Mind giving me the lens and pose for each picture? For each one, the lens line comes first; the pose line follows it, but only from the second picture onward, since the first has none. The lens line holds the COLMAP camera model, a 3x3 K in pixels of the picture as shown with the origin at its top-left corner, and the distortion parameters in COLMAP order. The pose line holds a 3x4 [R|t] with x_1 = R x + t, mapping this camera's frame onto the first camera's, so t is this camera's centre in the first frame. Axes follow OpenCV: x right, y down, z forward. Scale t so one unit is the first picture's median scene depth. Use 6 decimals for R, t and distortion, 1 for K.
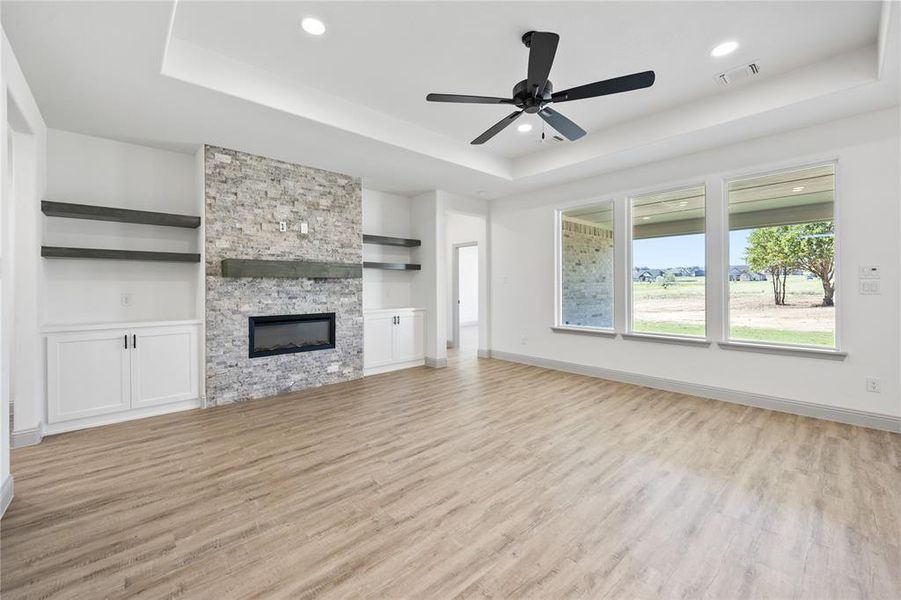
lens RADIAL K [[361.9, 0, 449.7], [0, 361.9, 291.6], [0, 0, 1]] dist [0.003045, -0.000312]
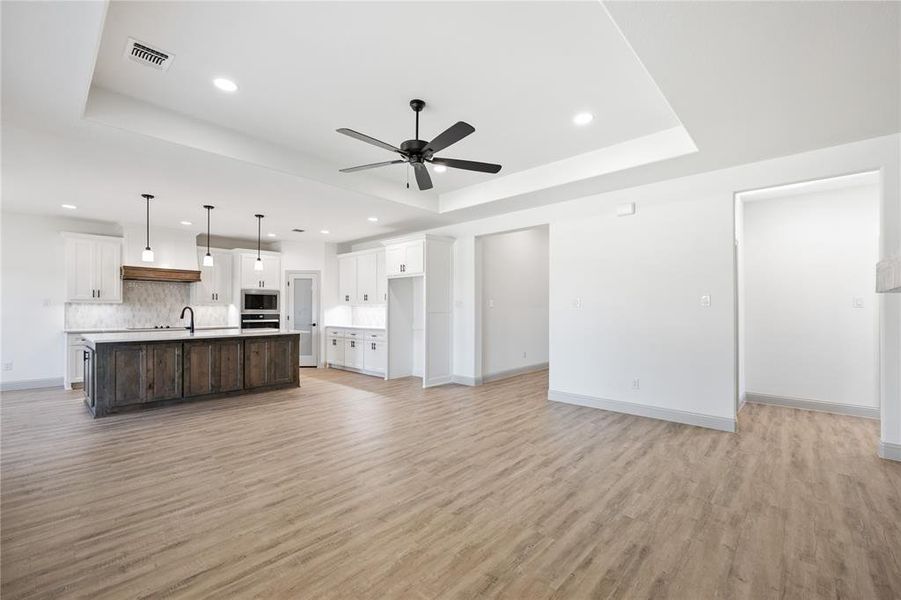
lens RADIAL K [[379.4, 0, 453.3], [0, 379.4, 307.8], [0, 0, 1]] dist [0.000767, -0.000996]
pose [[-0.995764, 0.003281, -0.091885, 0.155778], [0.002536, 0.999963, 0.008229, -0.021700], [0.091908, 0.007961, -0.995736, 1.549308]]
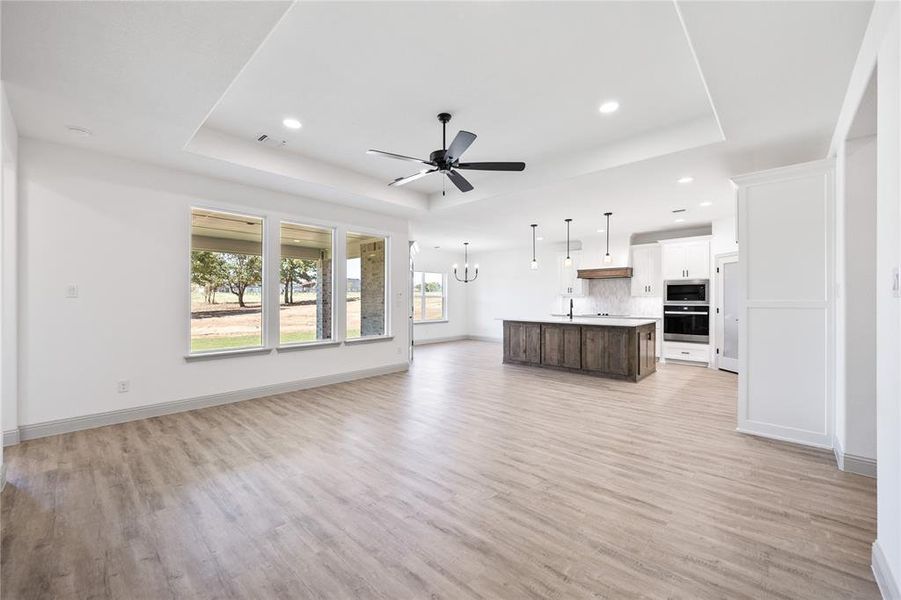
lens RADIAL K [[361.9, 0, 442.9], [0, 361.9, 298.9], [0, 0, 1]] dist [0.003045, -0.000312]
pose [[-0.071352, 0.006185, 0.997432, -0.753466], [0.013891, 0.999890, -0.005206, -0.015057], [-0.997354, 0.013484, -0.071430, 0.752644]]
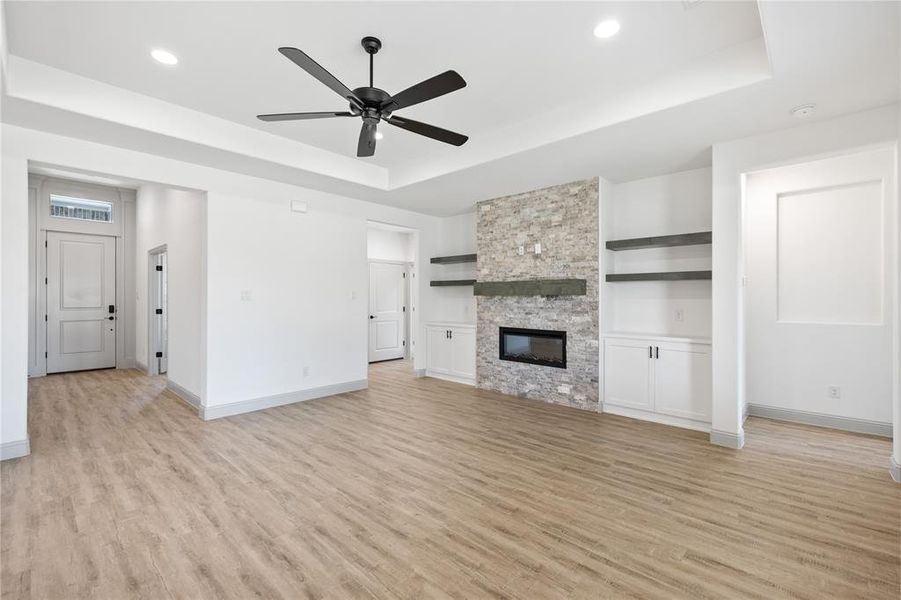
lens RADIAL K [[393.4, 0, 446.7], [0, 393.4, 298.6], [0, 0, 1]] dist [-0.000784, -0.001023]
pose [[0.083327, 0.007076, -0.996497, 0.861567], [-0.017367, 0.999833, 0.005648, -0.035364], [0.996371, 0.016835, 0.083436, 0.760416]]
